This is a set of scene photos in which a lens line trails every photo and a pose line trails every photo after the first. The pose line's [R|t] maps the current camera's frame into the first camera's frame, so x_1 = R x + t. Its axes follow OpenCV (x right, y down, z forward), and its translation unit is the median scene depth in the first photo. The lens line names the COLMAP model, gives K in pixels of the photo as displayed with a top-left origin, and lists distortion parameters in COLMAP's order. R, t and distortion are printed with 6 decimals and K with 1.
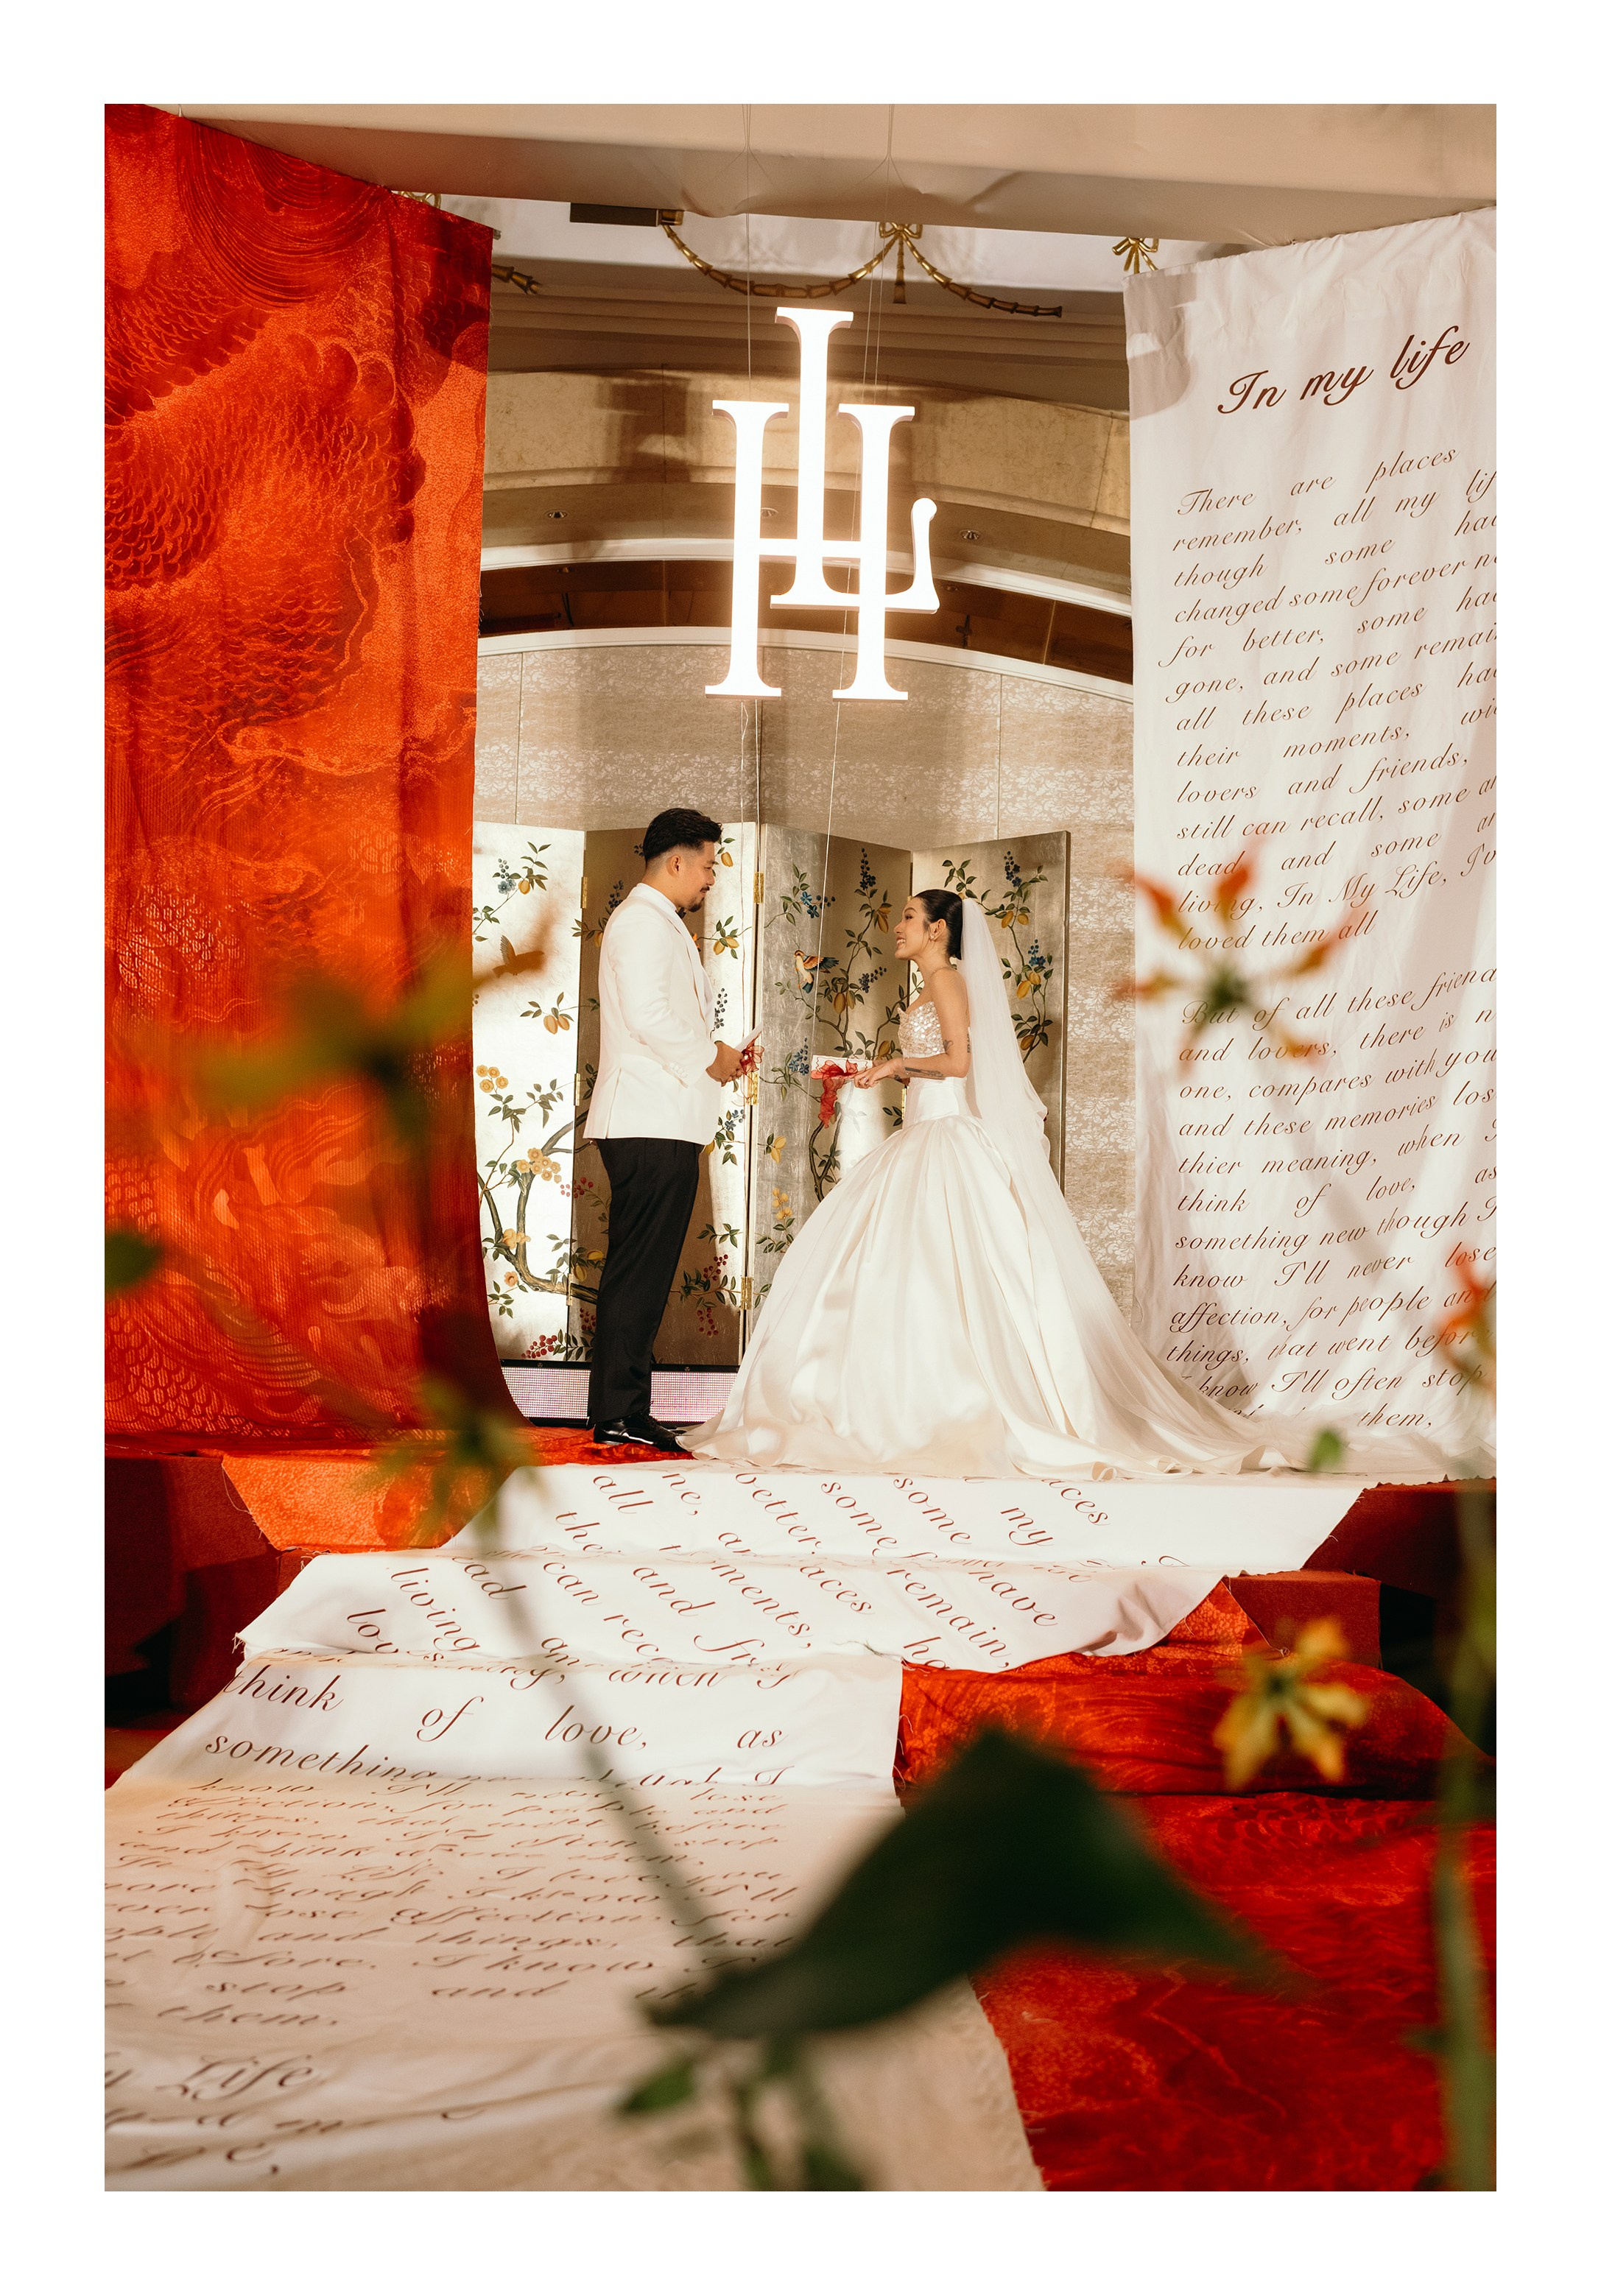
lens RADIAL K [[2129.3, 0, 820.1], [0, 2129.3, 1148.4], [0, 0, 1]] dist [0.008600, 0.000000]
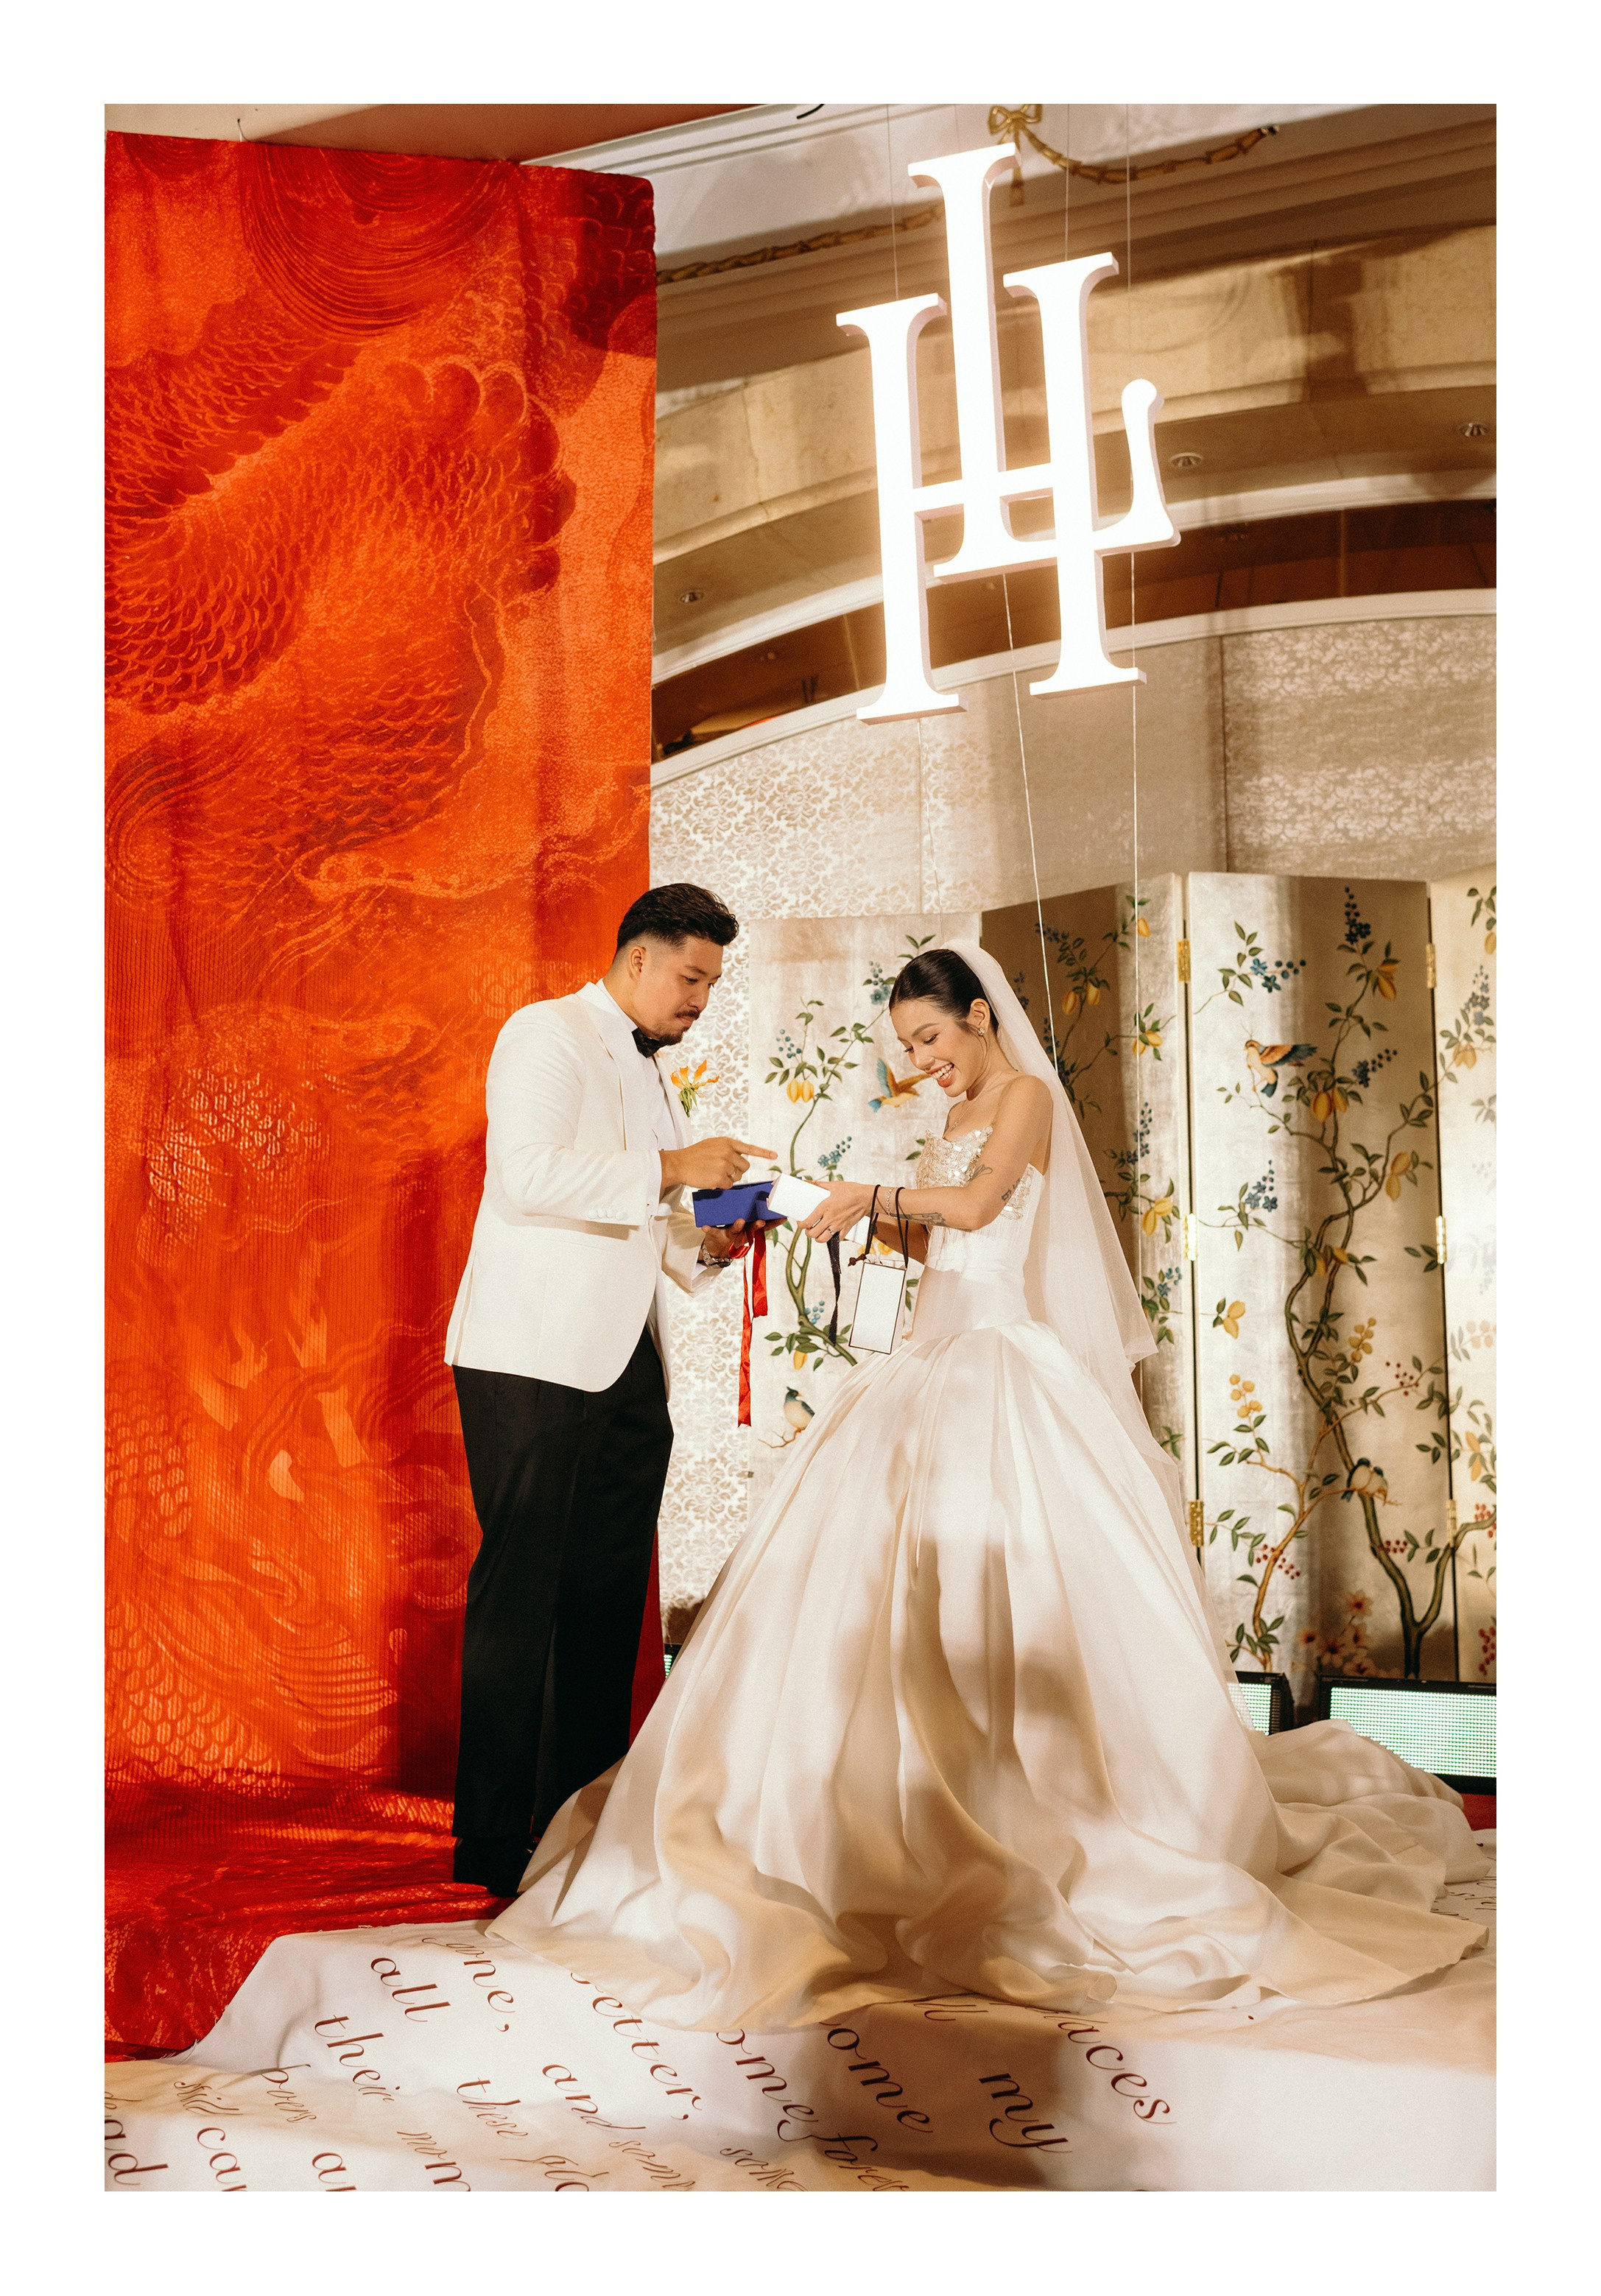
lens RADIAL K [[2260.5, 0, 802.2], [0, 2260.5, 1092.6], [0, 0, 1]] dist [-0.007555, 0.000000]
pose [[0.894933, -0.089014, -0.437231, 0.241687], [0.061453, 0.995150, -0.076815, -0.033125], [0.441948, 0.041875, 0.896063, 0.318244]]
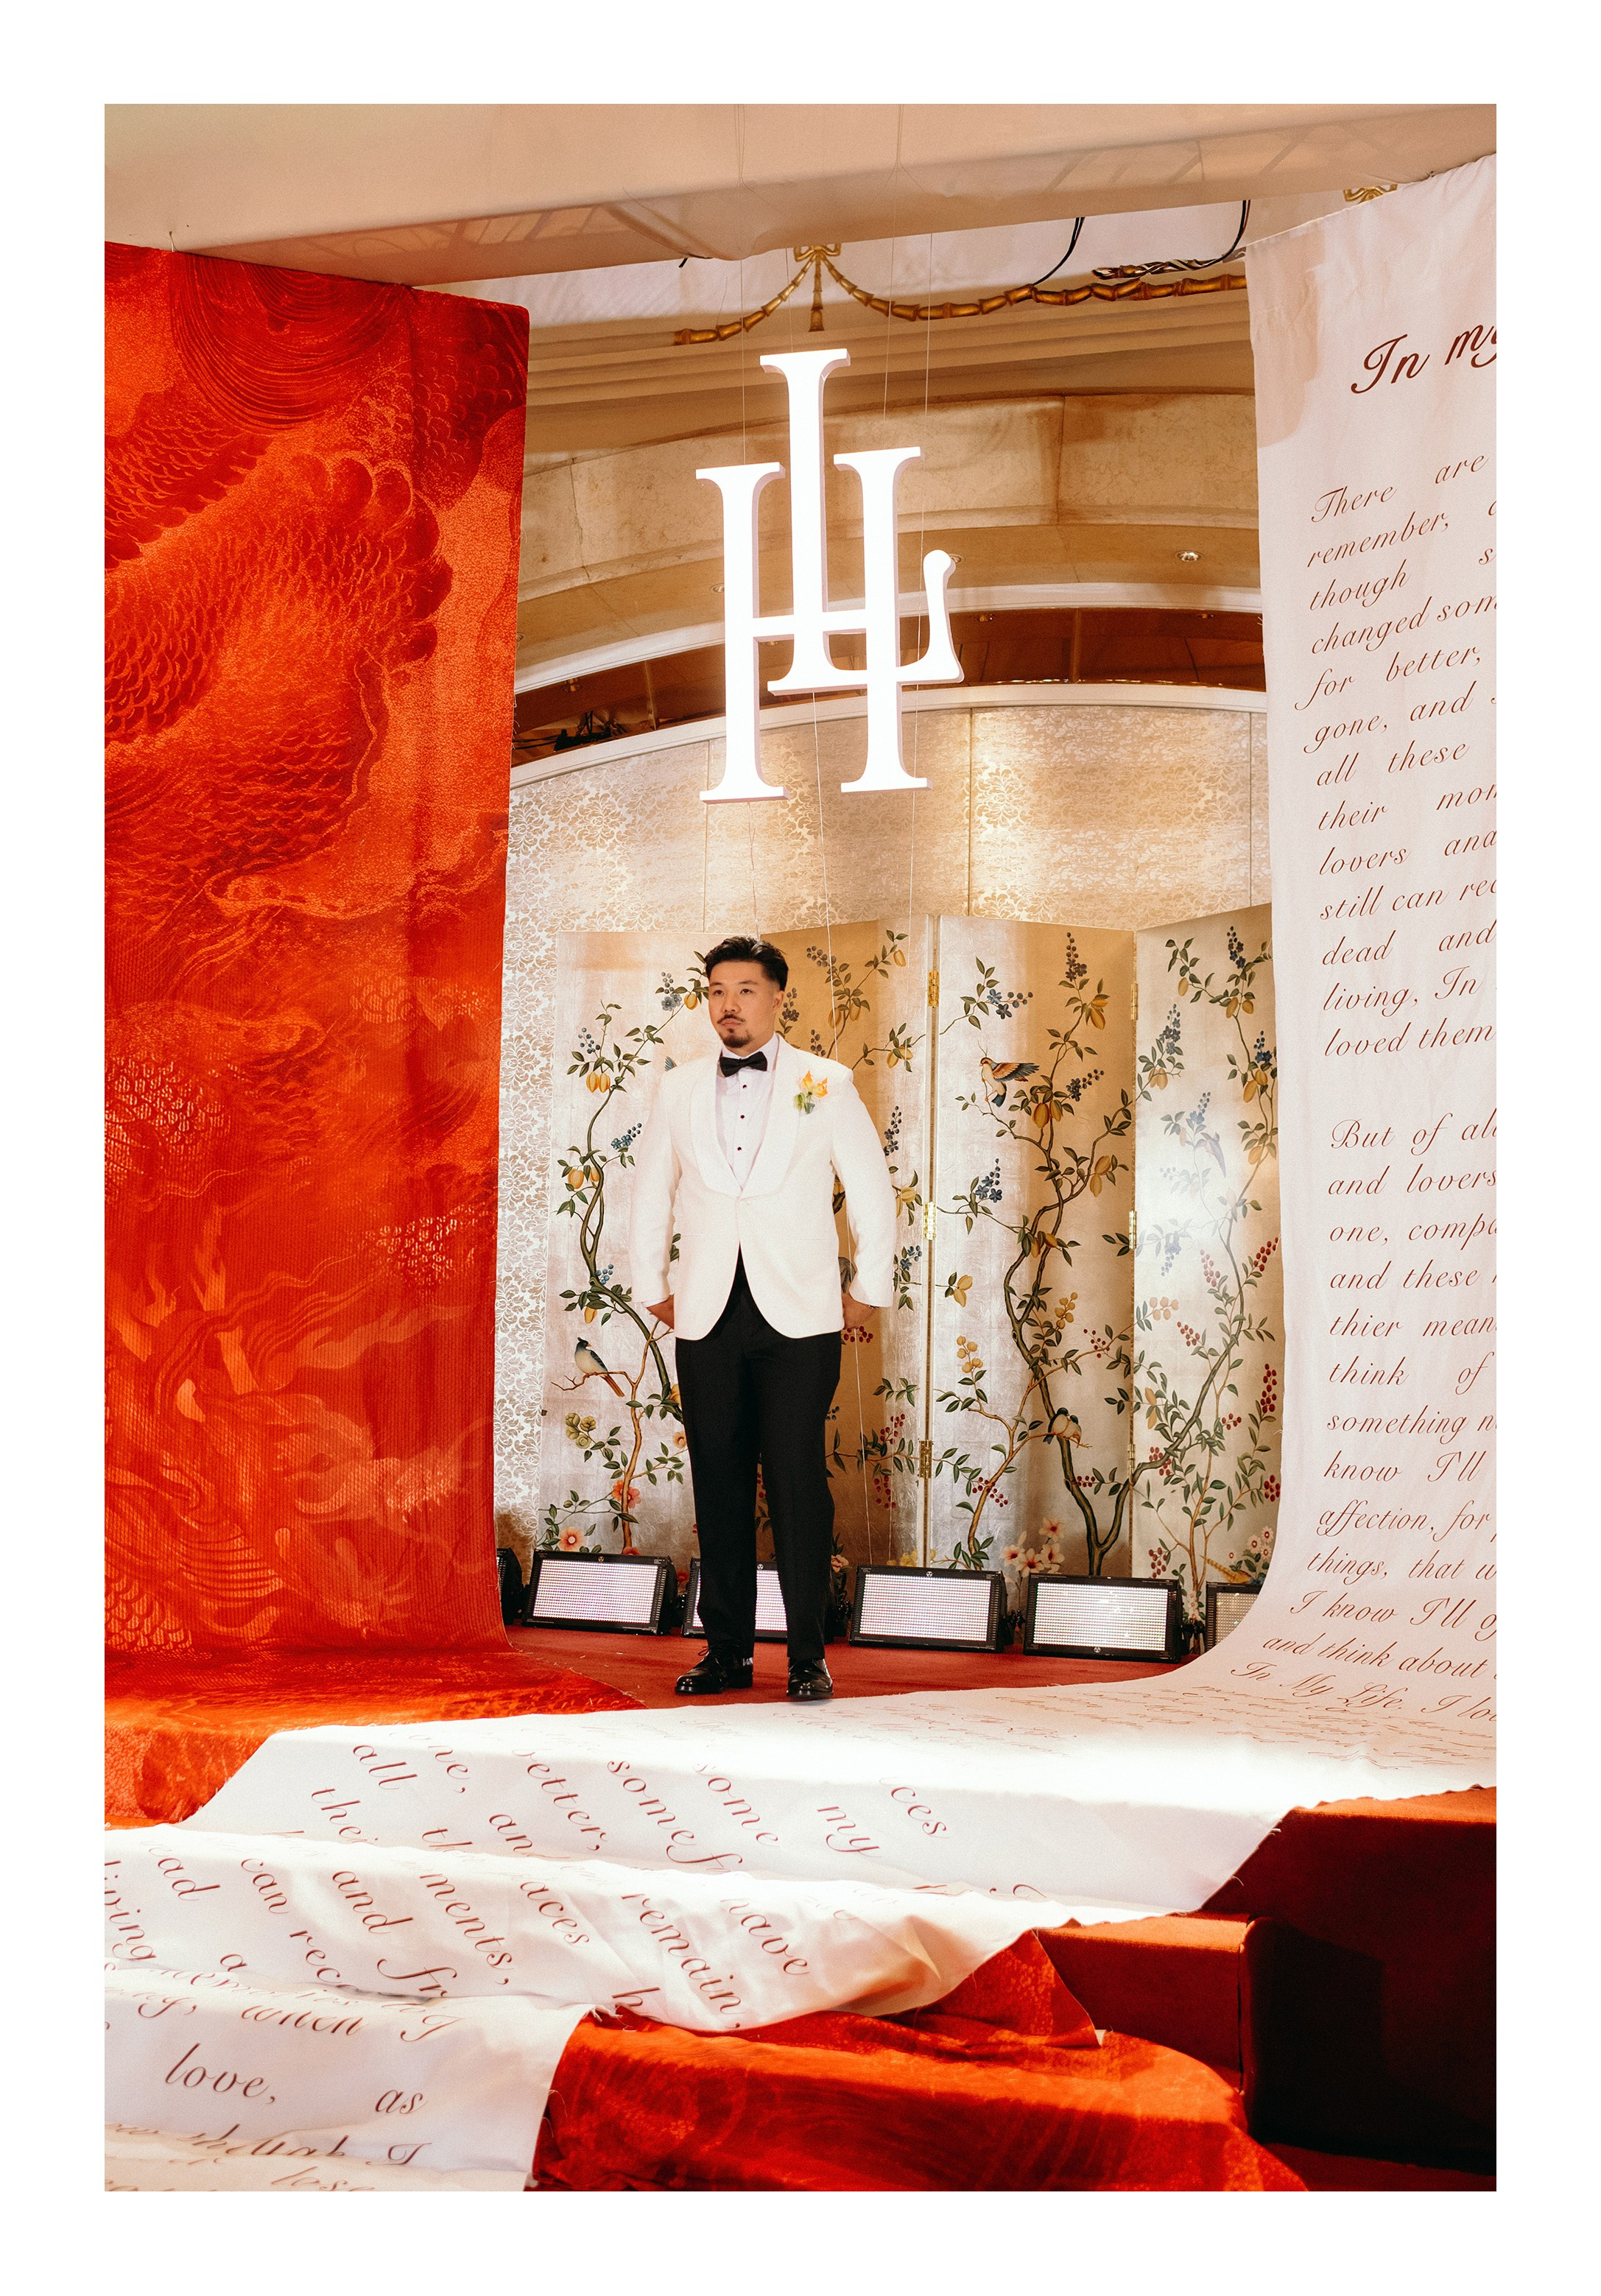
lens RADIAL K [[2260.5, 0, 780.2], [0, 2260.5, 1084.6], [0, 0, 1]] dist [-0.007555, 0.000000]
pose [[0.946513, -0.043226, -0.319759, 0.262844], [0.027913, 0.998240, -0.052320, -0.047043], [0.321457, 0.040596, 0.946053, 0.137925]]
